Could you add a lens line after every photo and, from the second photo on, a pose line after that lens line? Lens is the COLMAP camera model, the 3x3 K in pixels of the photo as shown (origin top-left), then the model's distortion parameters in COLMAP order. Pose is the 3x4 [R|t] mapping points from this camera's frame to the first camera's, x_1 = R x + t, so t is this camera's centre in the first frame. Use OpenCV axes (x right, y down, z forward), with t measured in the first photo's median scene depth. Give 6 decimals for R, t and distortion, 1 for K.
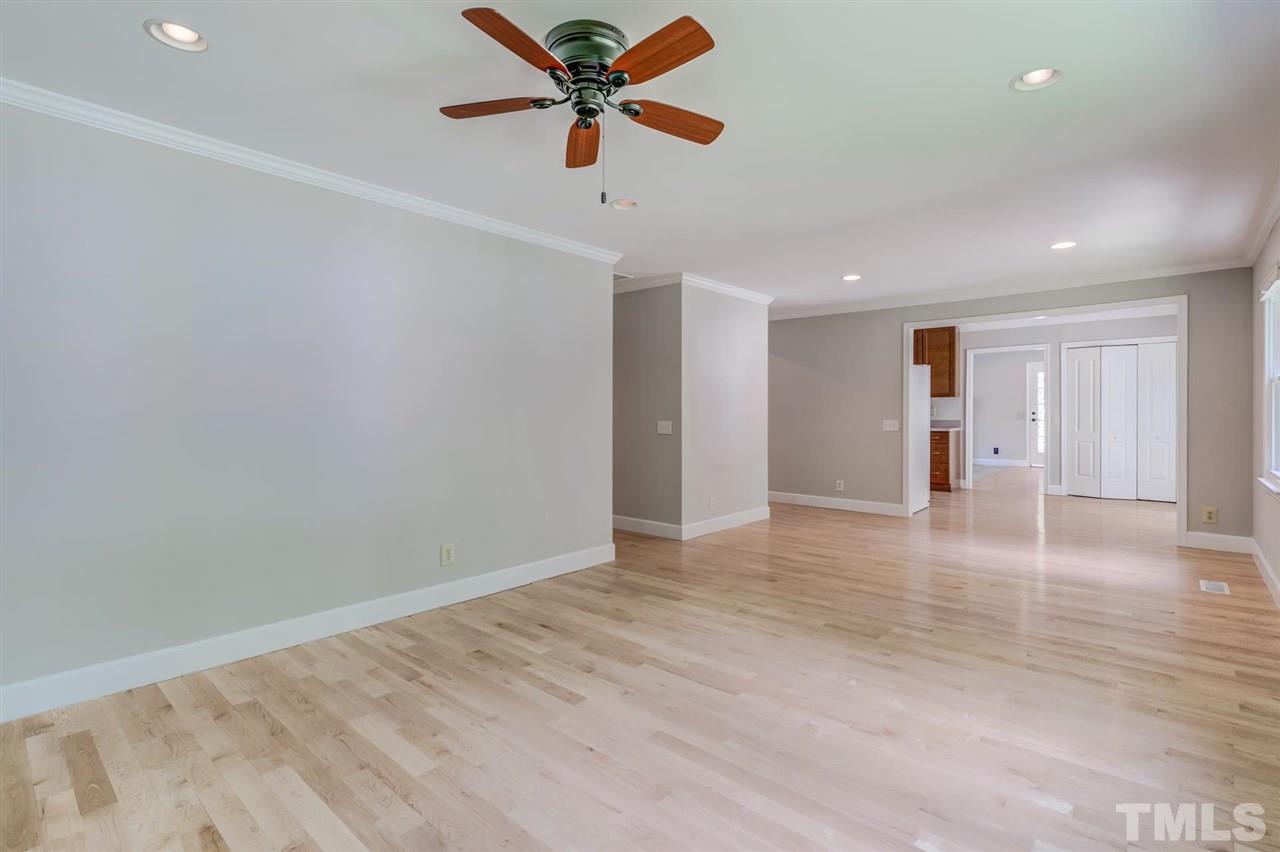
lens RADIAL K [[607.6, 0, 639.8], [0, 607.6, 413.8], [0, 0, 1]] dist [-0.000103, -0.000584]
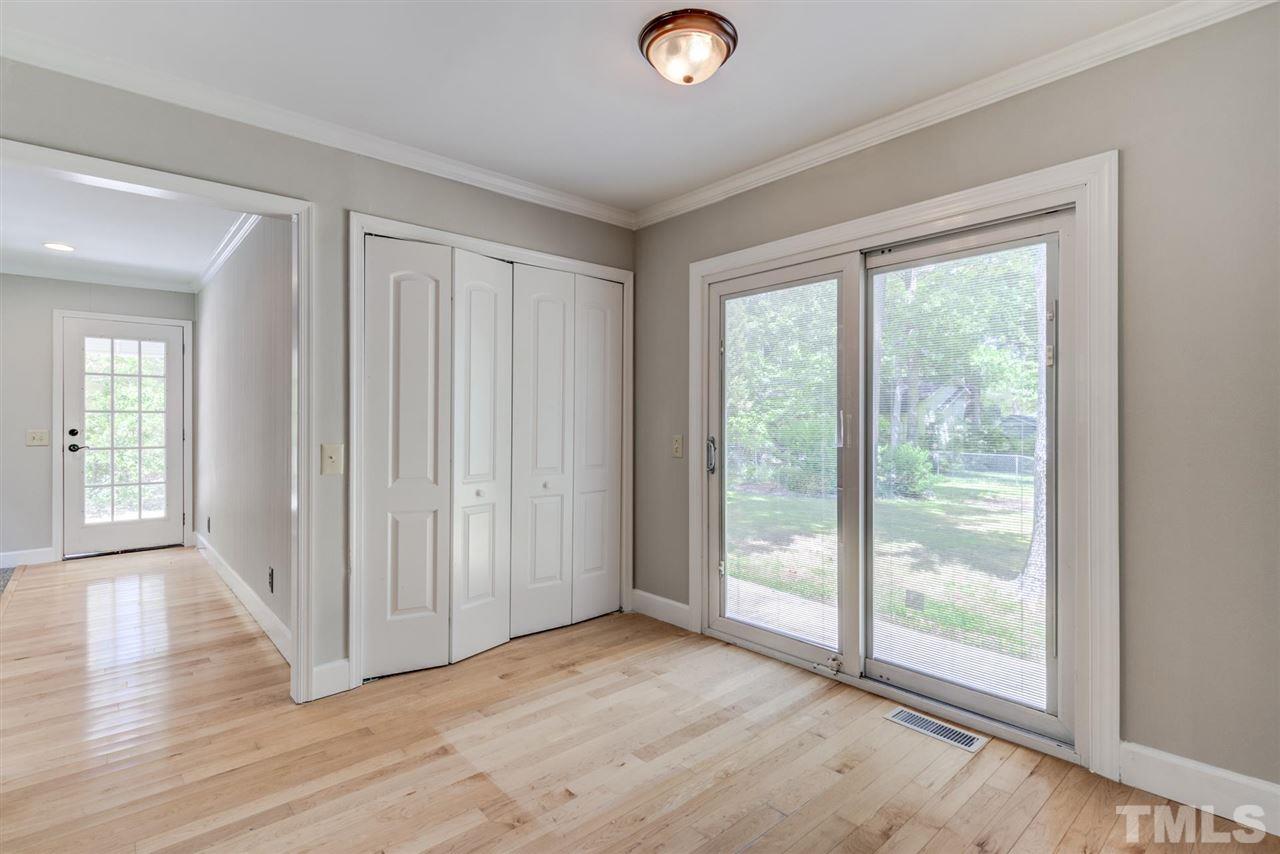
lens RADIAL K [[612.6, 0, 640.0], [0, 612.6, 427.0], [0, 0, 1]] dist [0.004278, 0.000538]
pose [[0.113536, 0.001923, 0.993532, 0.391005], [0.004951, 0.999985, -0.002501, -0.002322], [-0.993521, 0.005203, 0.113525, 0.812218]]
